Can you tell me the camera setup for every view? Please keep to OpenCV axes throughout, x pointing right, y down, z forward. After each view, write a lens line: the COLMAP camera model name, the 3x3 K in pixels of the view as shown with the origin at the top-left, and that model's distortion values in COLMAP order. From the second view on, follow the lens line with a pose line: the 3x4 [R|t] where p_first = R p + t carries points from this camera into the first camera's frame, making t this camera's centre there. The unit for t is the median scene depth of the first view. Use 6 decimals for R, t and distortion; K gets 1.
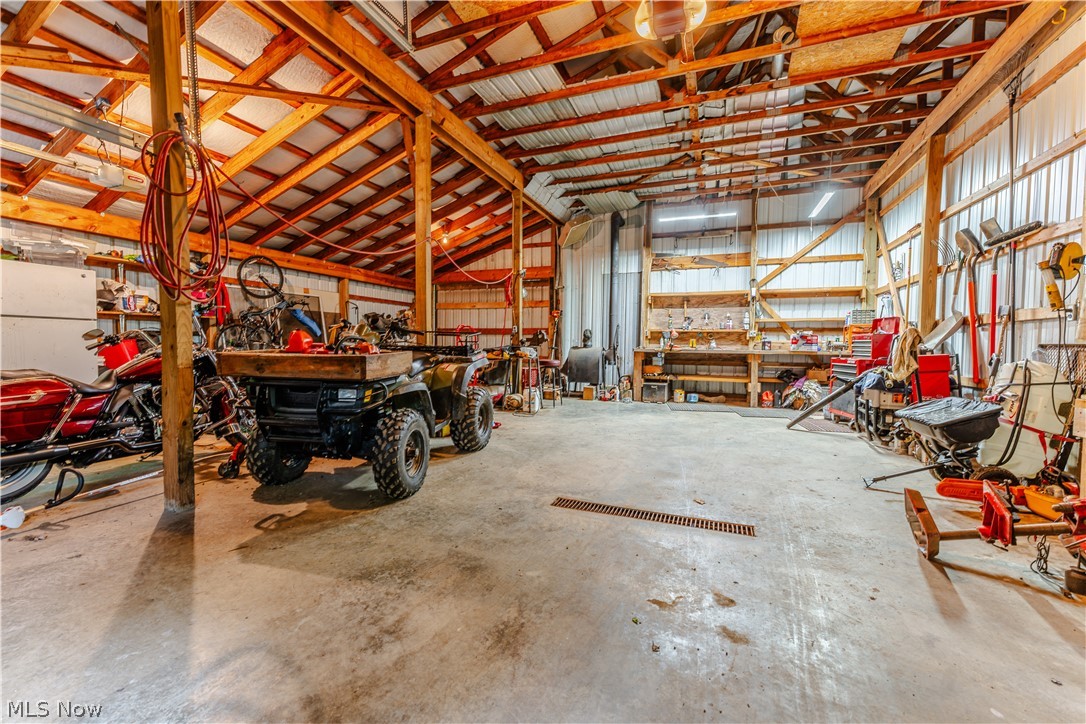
lens RADIAL K [[441.8, 0, 542.4], [0, 441.8, 363.0], [0, 0, 1]] dist [0.002375, 0.000051]
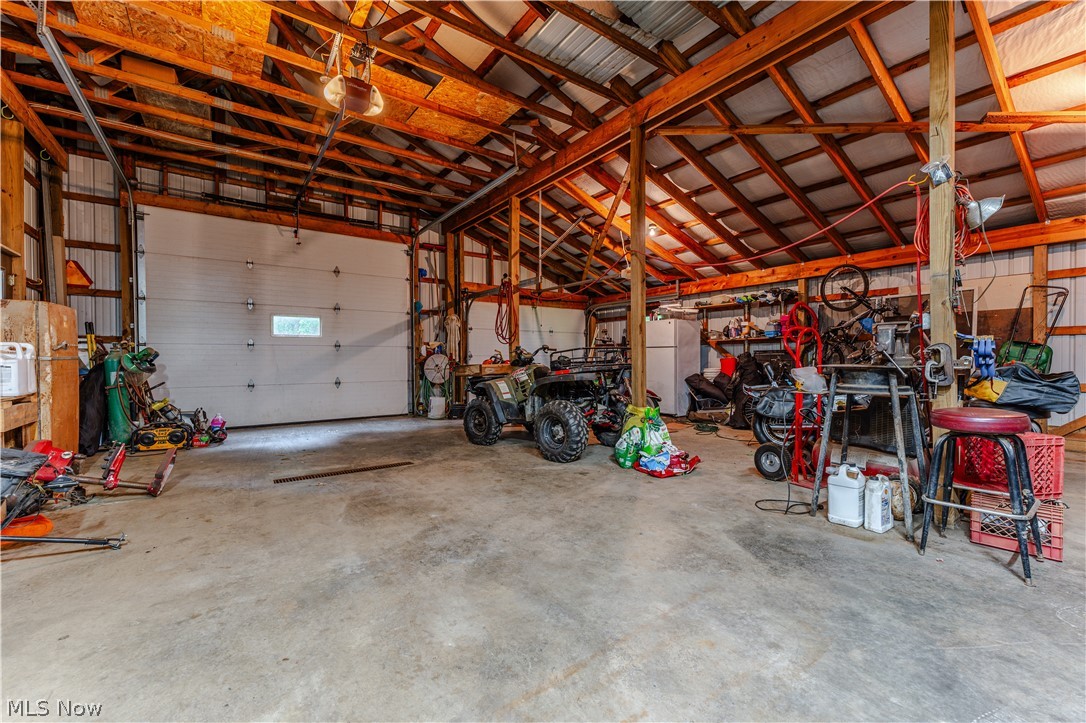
lens RADIAL K [[441.8, 0, 539.7], [0, 441.8, 364.7], [0, 0, 1]] dist [0.002375, 0.000051]
pose [[-0.545721, 0.002289, -0.837963, 0.821297], [-0.036852, 0.998963, 0.026729, -0.063660], [0.837156, 0.045468, -0.545071, 1.683209]]
